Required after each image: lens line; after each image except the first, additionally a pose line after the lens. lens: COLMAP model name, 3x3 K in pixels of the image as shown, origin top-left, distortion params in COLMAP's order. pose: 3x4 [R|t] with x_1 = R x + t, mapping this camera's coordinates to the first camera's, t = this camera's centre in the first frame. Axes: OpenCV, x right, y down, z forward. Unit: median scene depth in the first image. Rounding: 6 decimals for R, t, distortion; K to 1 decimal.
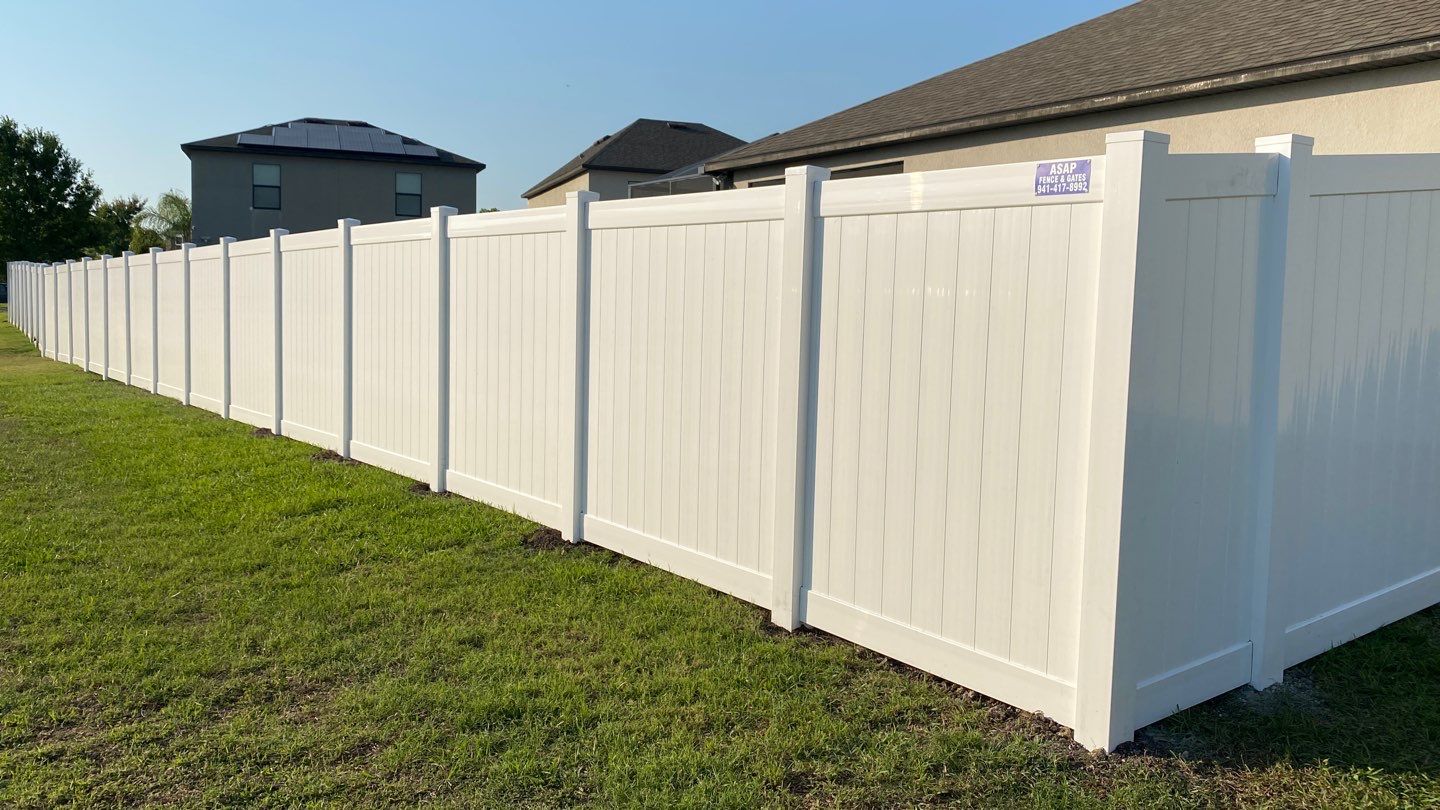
lens RADIAL K [[1251.2, 0, 712.9], [0, 1251.2, 409.0], [0, 0, 1]] dist [0.034577, -0.010511]
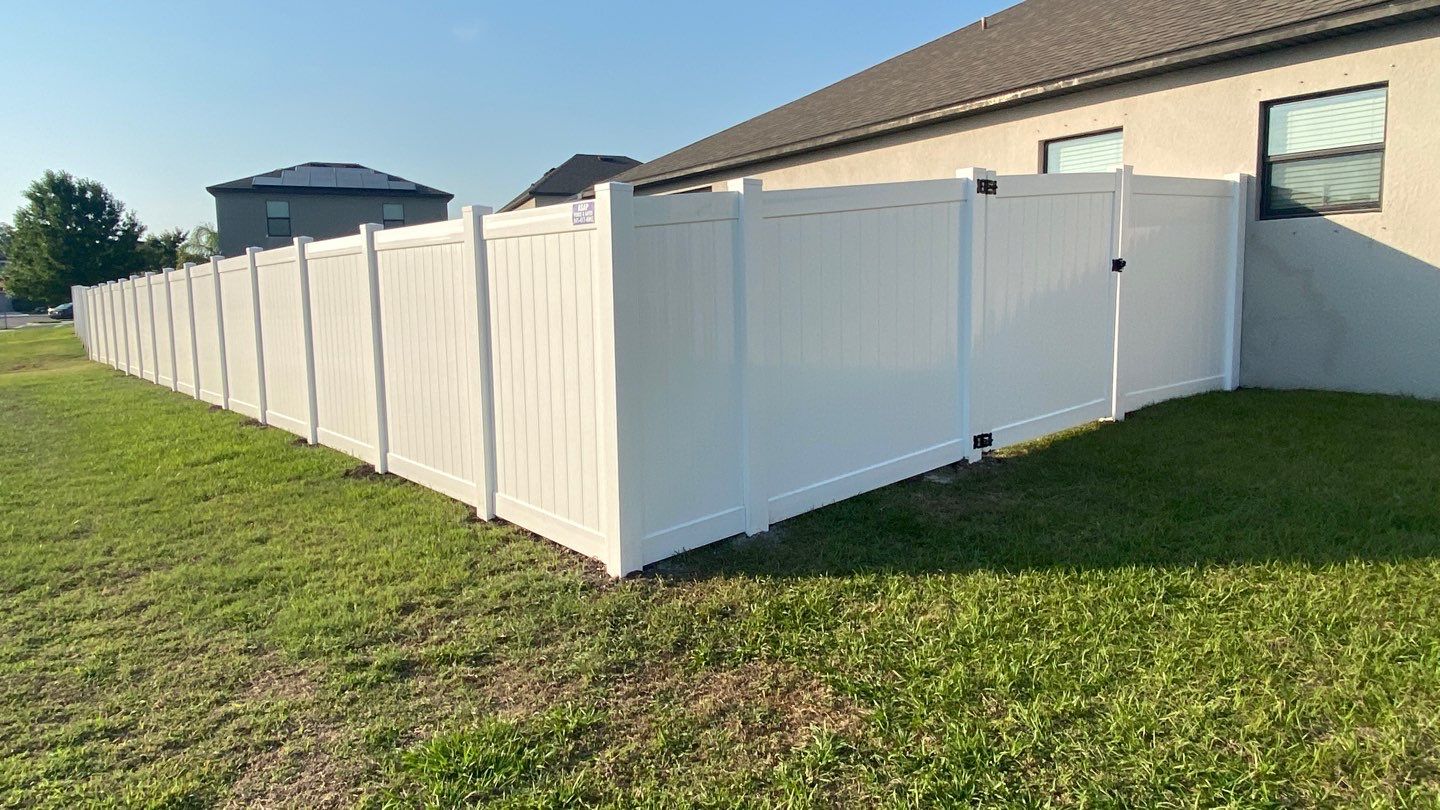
lens RADIAL K [[971.0, 0, 729.1], [0, 971.0, 405.6], [0, 0, 1]] dist [0.018851, -0.016074]
pose [[0.996821, -0.048279, 0.063385, 0.057676], [0.046329, 0.998417, 0.031877, 0.003707], [-0.064824, -0.028839, 0.997480, -0.033111]]
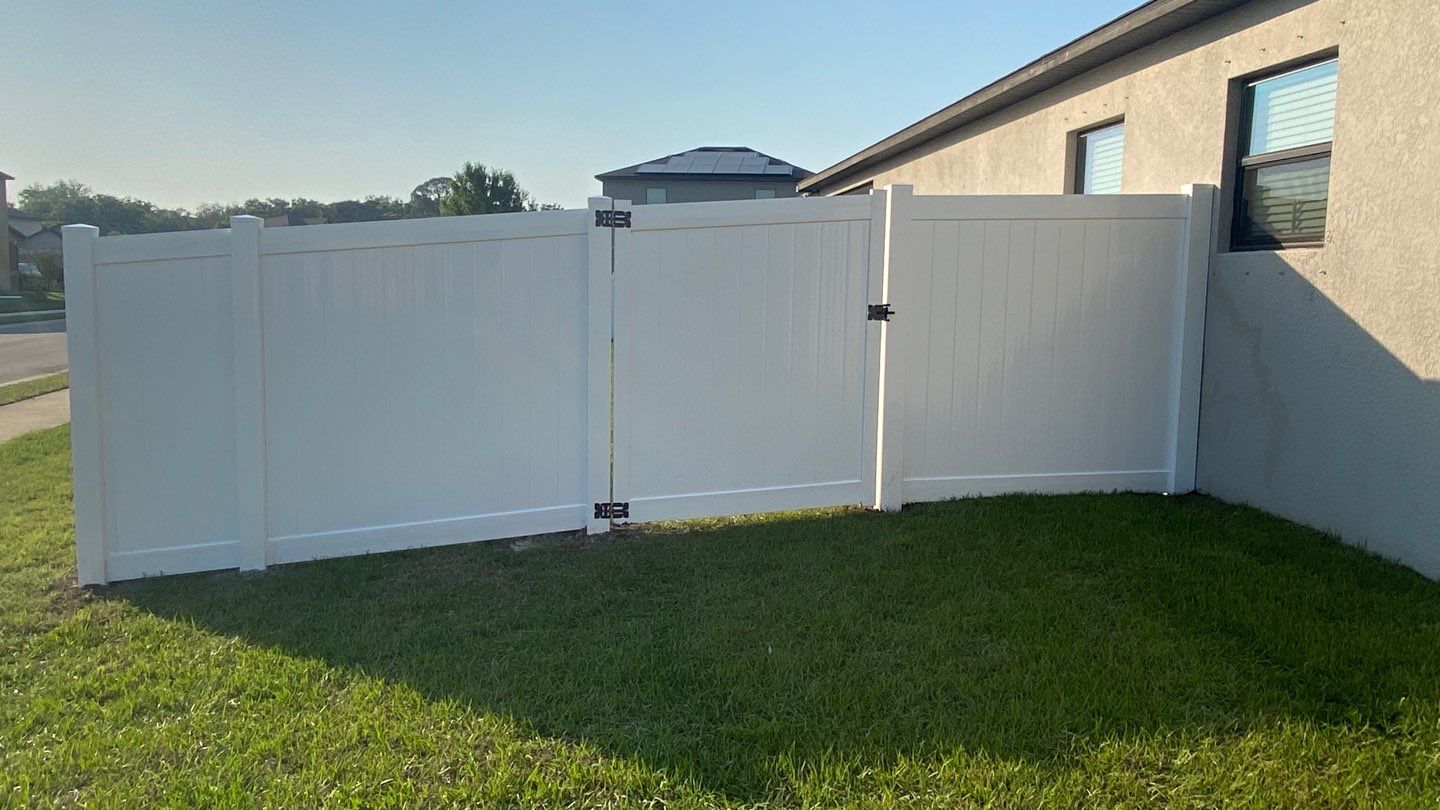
lens RADIAL K [[1121.6, 0, 723.5], [0, 1121.6, 398.0], [0, 0, 1]] dist [0.041343, -0.002683]
pose [[0.894743, 0.042884, -0.444518, 0.487535], [-0.037555, 0.999078, 0.020791, -0.018442], [0.445000, -0.001909, 0.895529, 0.034690]]
